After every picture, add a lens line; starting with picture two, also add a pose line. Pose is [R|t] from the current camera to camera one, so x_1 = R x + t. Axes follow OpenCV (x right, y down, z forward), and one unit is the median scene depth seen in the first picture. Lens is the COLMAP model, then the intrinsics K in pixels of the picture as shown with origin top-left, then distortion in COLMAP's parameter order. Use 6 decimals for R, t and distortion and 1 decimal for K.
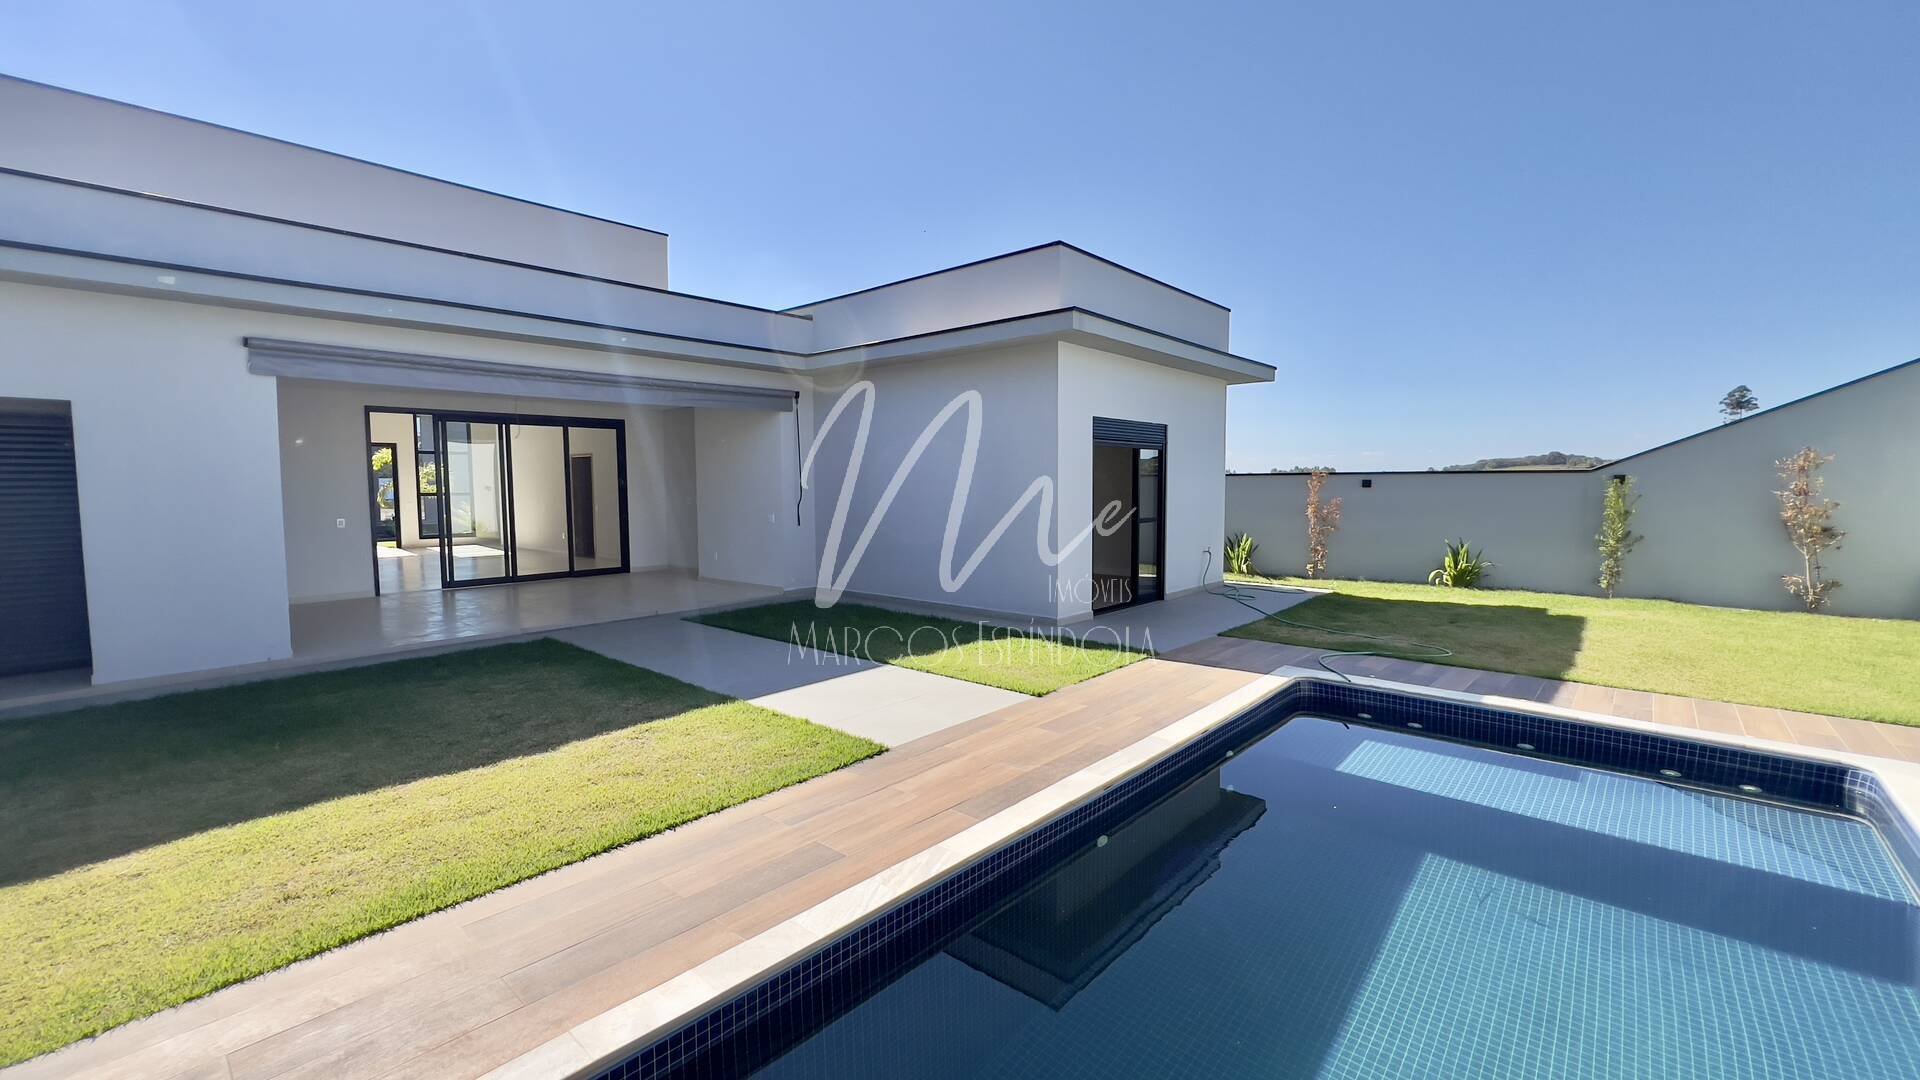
lens RADIAL K [[772.7, 0, 955.4], [0, 772.7, 537.8], [0, 0, 1]] dist [-0.005037, 0.001770]
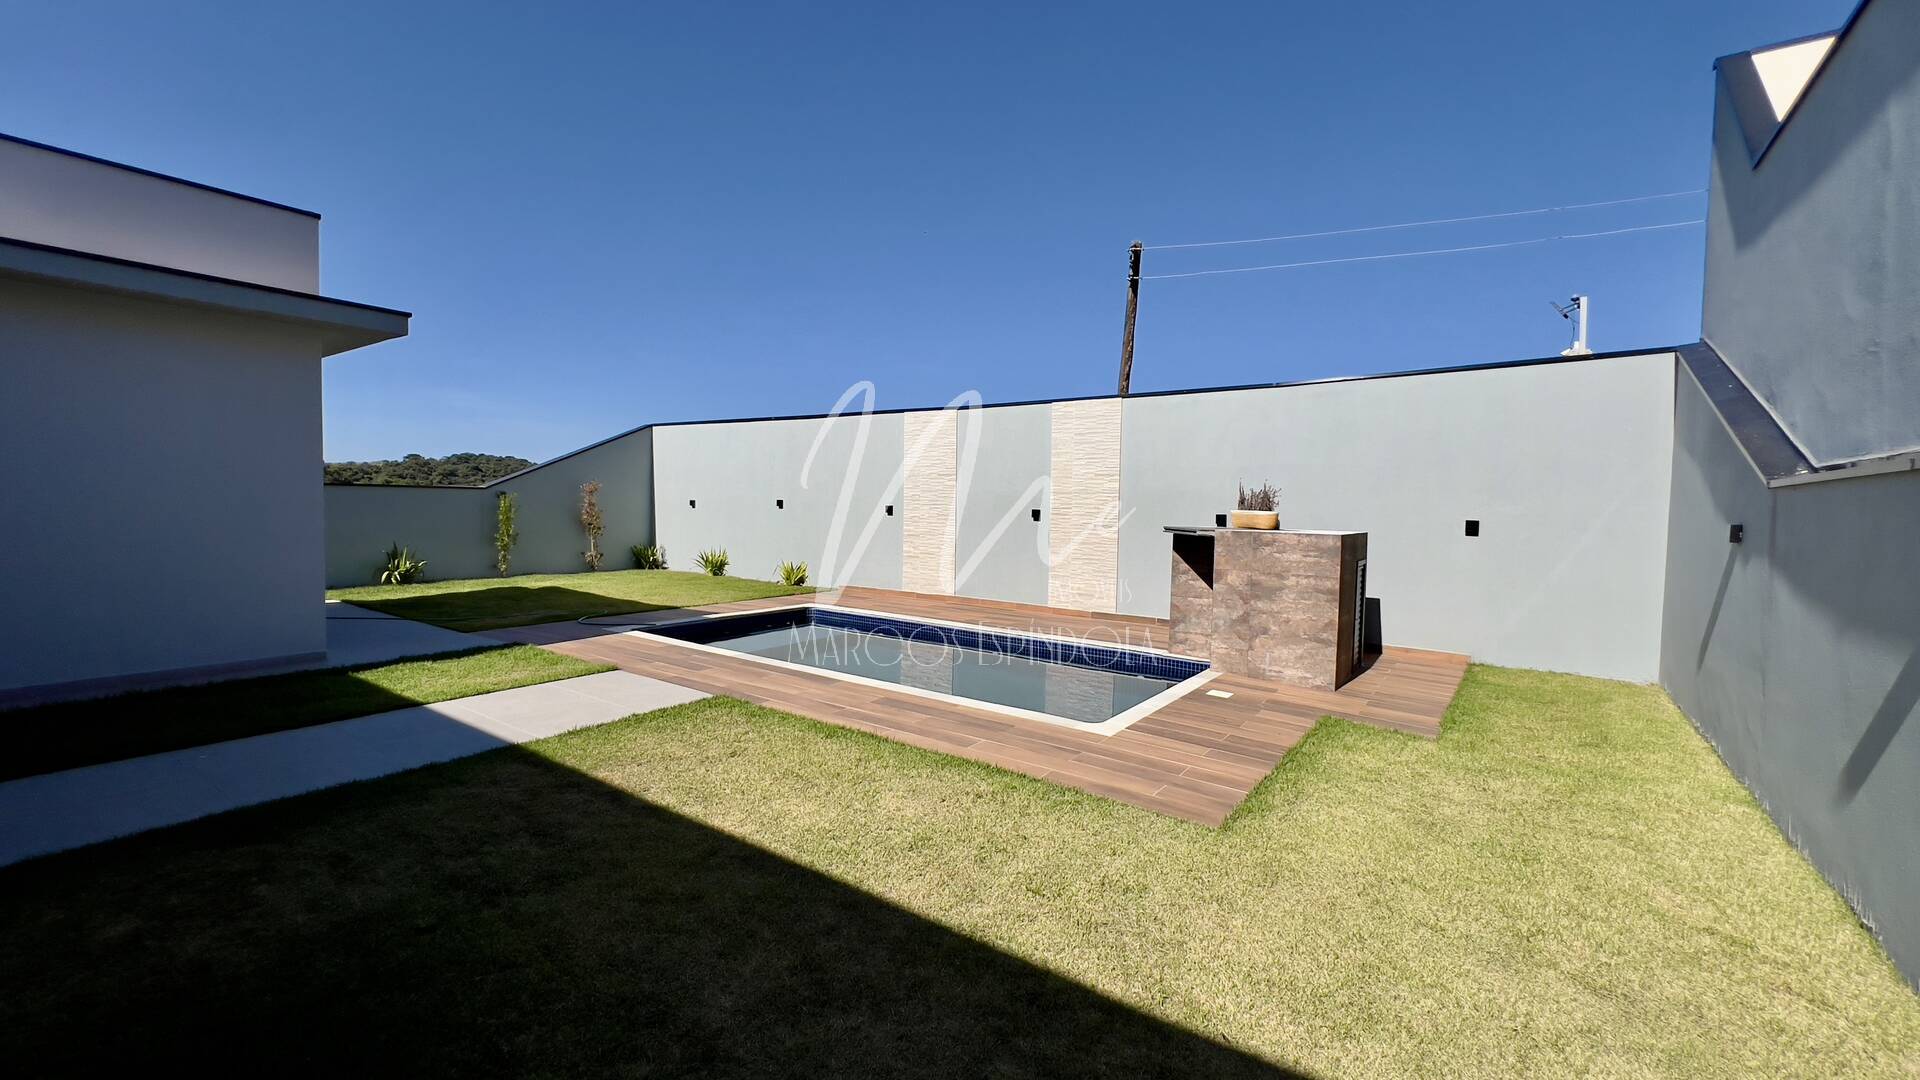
lens RADIAL K [[768.0, 0, 952.8], [0, 768.0, 537.8], [0, 0, 1]] dist [-0.000855, -0.000579]
pose [[-0.113428, -0.042366, 0.992643, -0.738709], [0.050887, 0.997531, 0.048390, -0.025096], [-0.992242, 0.056001, -0.110992, 0.367041]]
